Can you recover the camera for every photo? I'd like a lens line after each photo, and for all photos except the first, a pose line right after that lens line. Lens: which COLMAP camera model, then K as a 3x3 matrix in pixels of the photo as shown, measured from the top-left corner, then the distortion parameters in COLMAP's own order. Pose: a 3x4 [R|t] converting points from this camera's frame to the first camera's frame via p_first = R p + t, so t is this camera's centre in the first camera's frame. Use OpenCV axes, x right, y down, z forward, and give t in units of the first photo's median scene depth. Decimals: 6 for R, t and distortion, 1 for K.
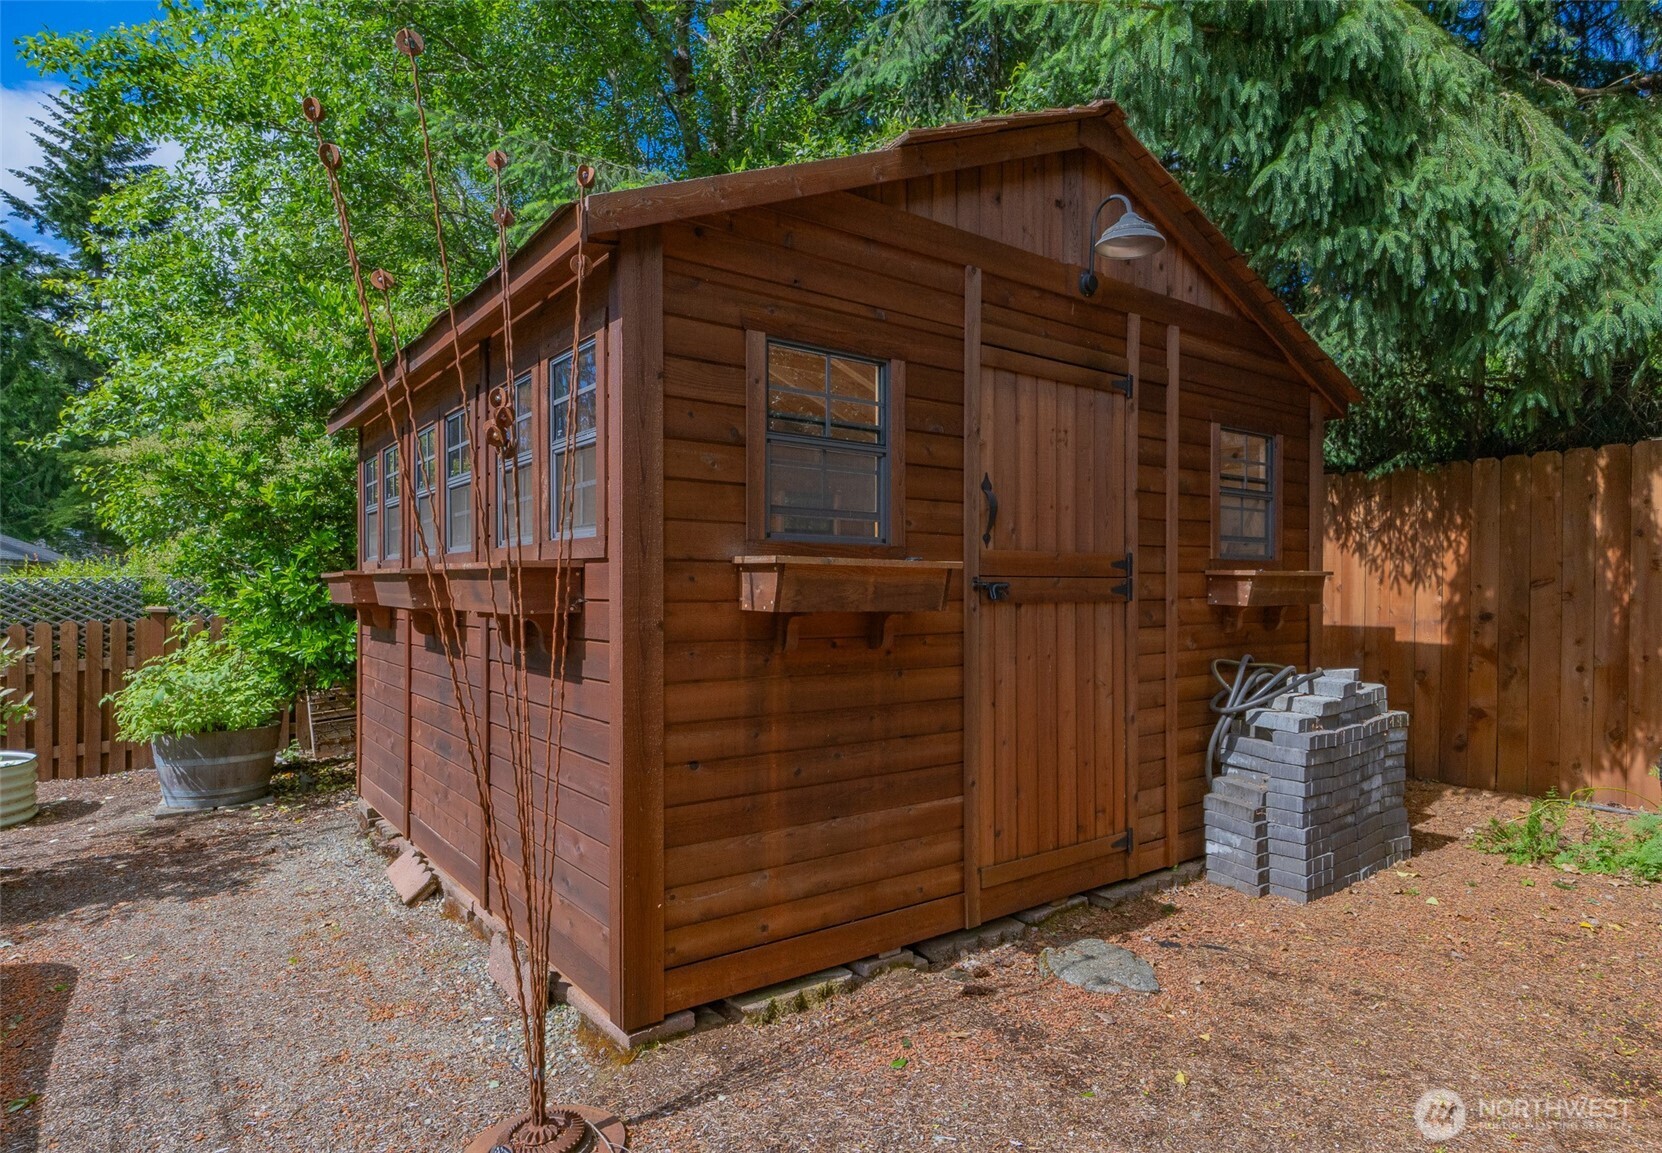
lens RADIAL K [[957.1, 0, 835.1], [0, 957.1, 584.0], [0, 0, 1]] dist [0.000294, 0.000869]
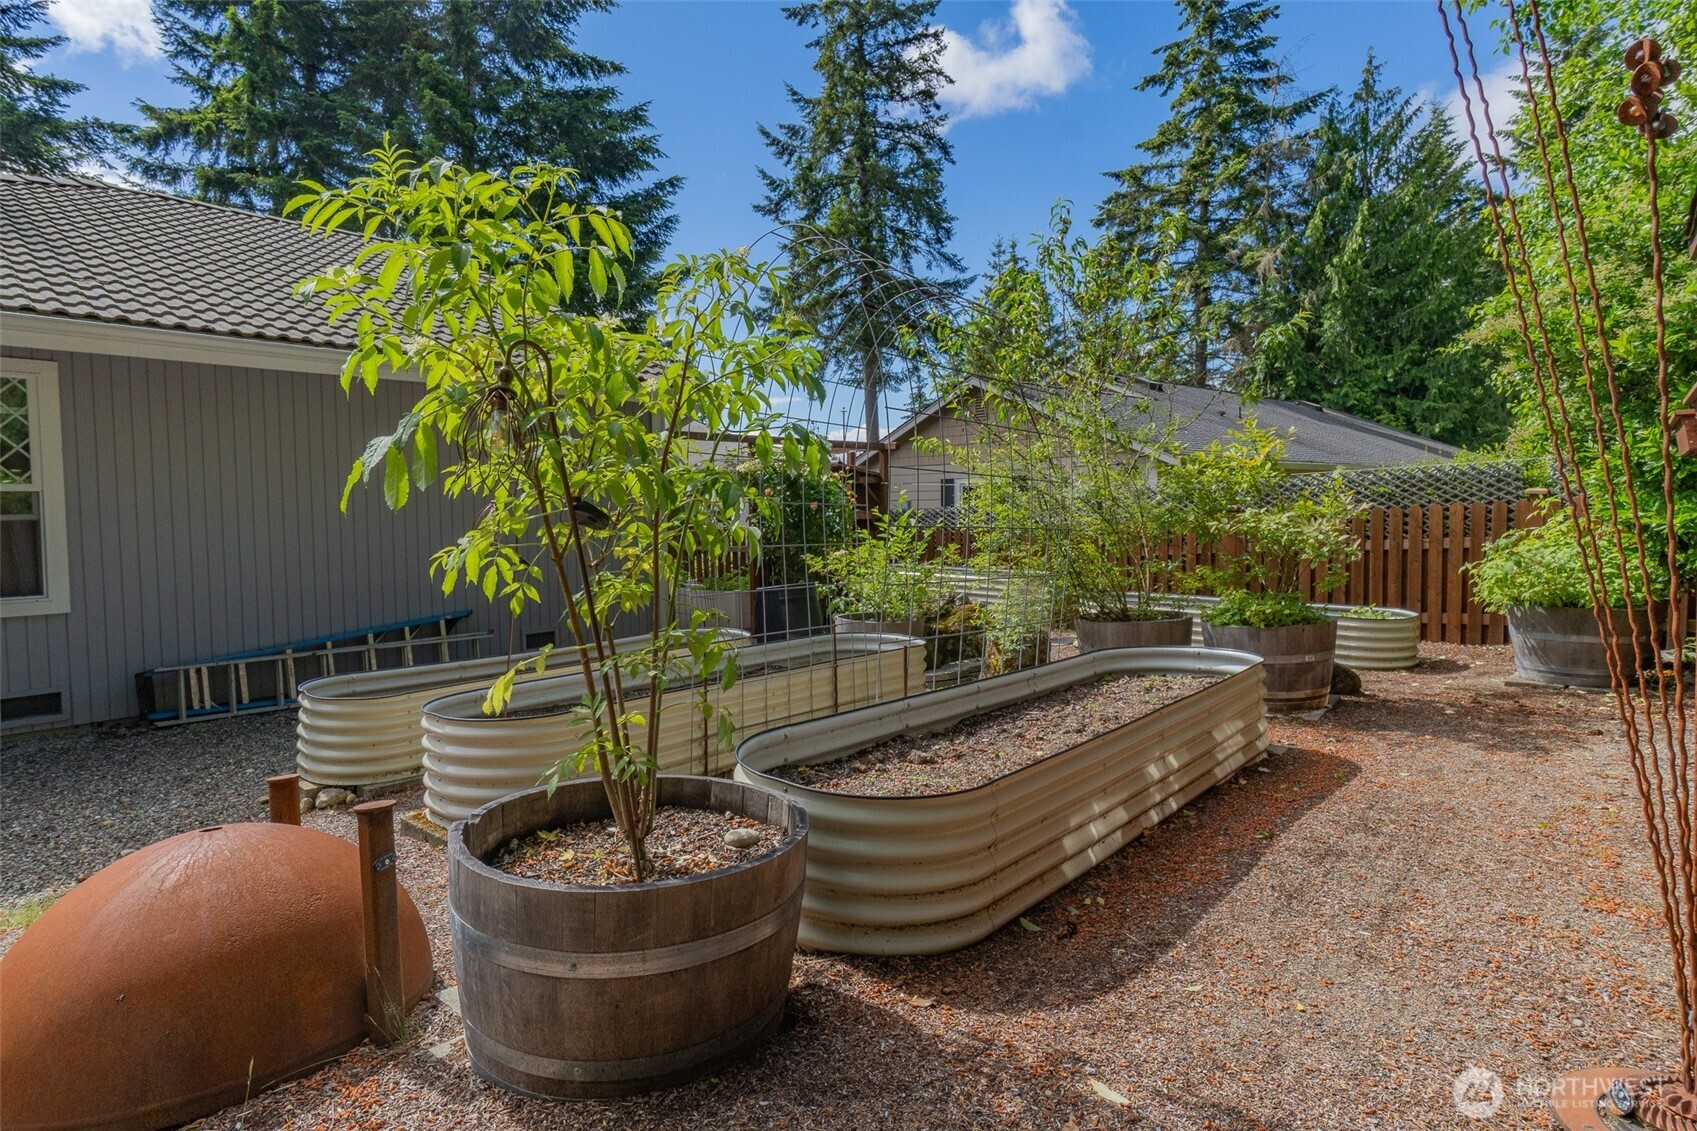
lens RADIAL K [[888.6, 0, 854.7], [0, 888.6, 554.6], [0, 0, 1]] dist [-0.014023, 0.008010]
pose [[0.211666, 0.037853, -0.976609, 0.068790], [0.011111, 0.999092, 0.041132, 0.055495], [0.977279, -0.019558, 0.211053, 0.108920]]
